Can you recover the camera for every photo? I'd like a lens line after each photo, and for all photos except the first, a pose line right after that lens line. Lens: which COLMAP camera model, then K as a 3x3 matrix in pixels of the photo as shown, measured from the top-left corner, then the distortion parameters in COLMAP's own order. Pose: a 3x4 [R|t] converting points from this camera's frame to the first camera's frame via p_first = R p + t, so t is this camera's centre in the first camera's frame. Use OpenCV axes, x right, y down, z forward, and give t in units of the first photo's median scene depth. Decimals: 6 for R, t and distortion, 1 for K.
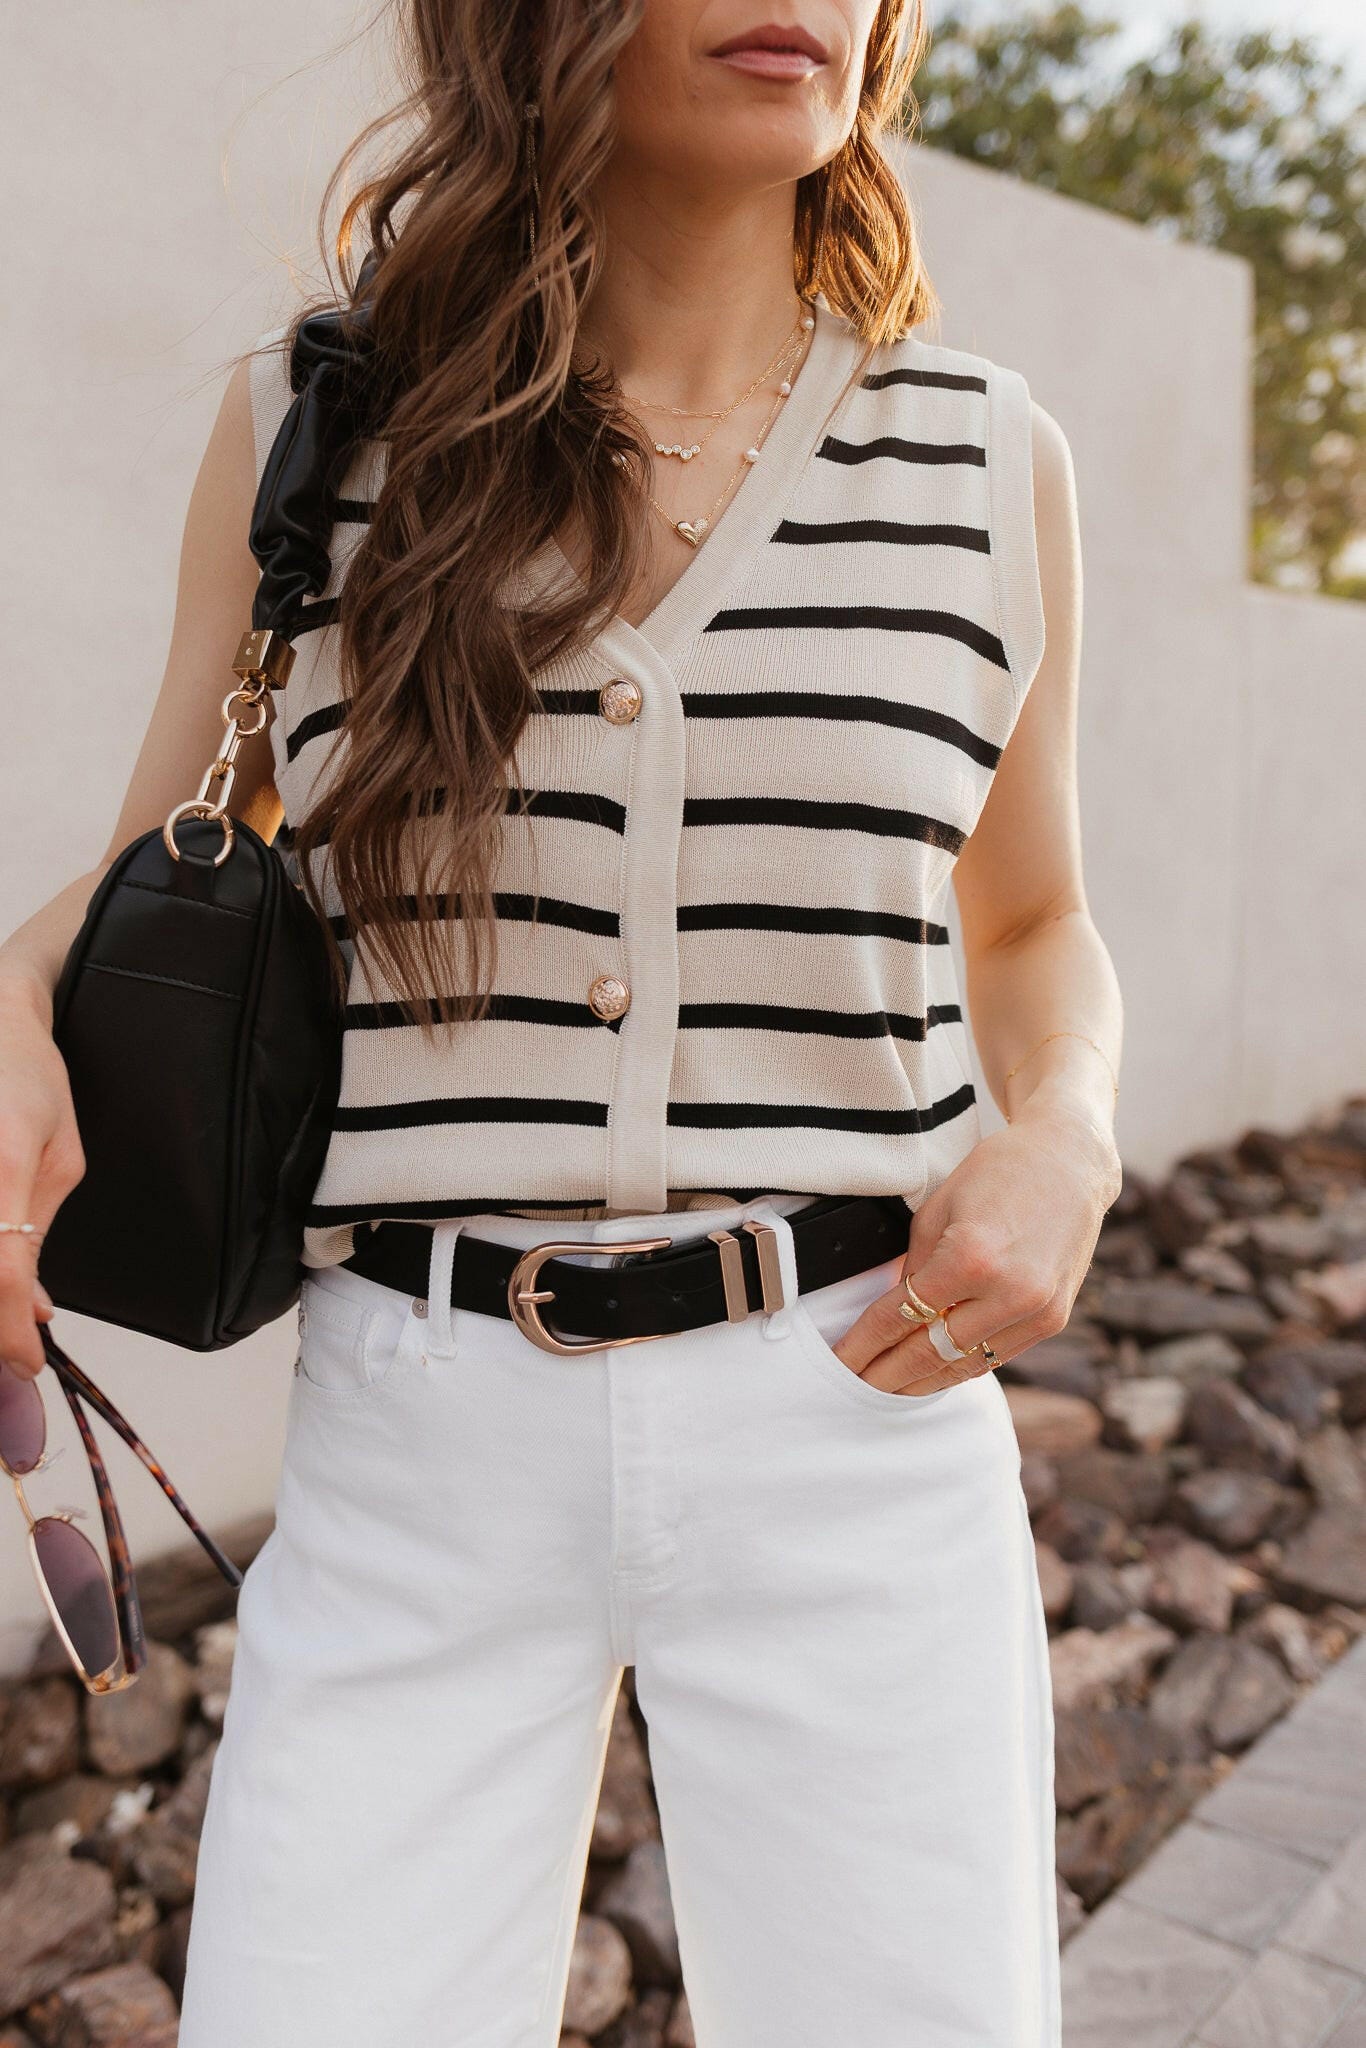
lens RADIAL K [[1980.2, 0, 675.4], [0, 1980.2, 1019.7], [0, 0, 1]] dist [-0.014698, 0.004383]
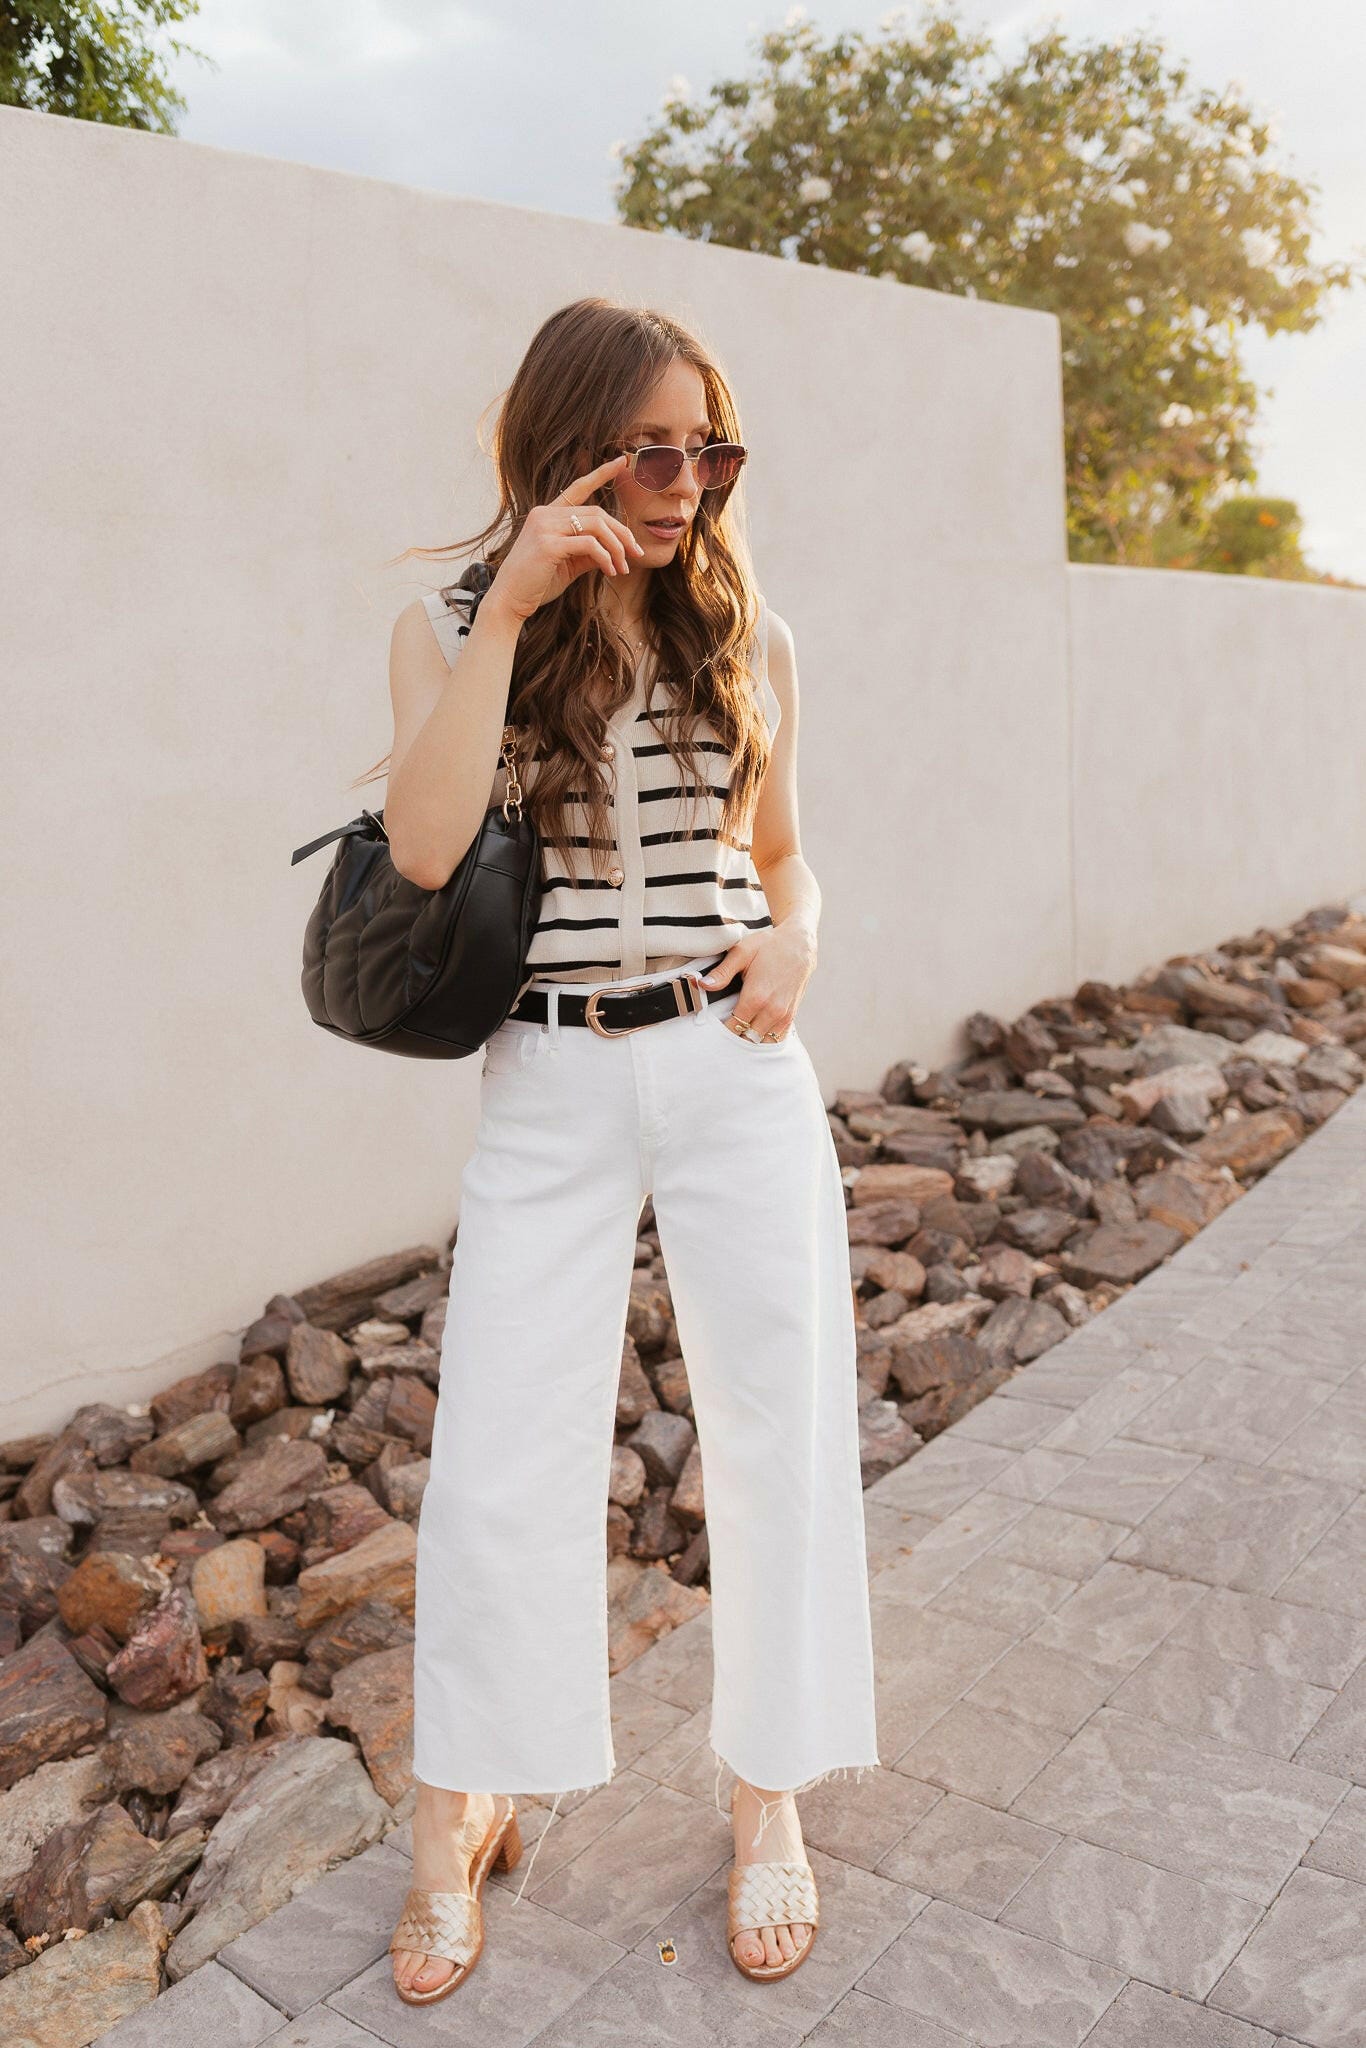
lens RADIAL K [[1965.7, 0, 683.0], [0, 1965.7, 1024.0], [0, 0, 1]] dist [0.010028, -0.007144]
pose [[0.998664, -0.045915, 0.023722, -0.010400], [0.044907, 0.998134, 0.041377, 0.025710], [-0.025578, -0.040256, 0.998862, -0.463818]]
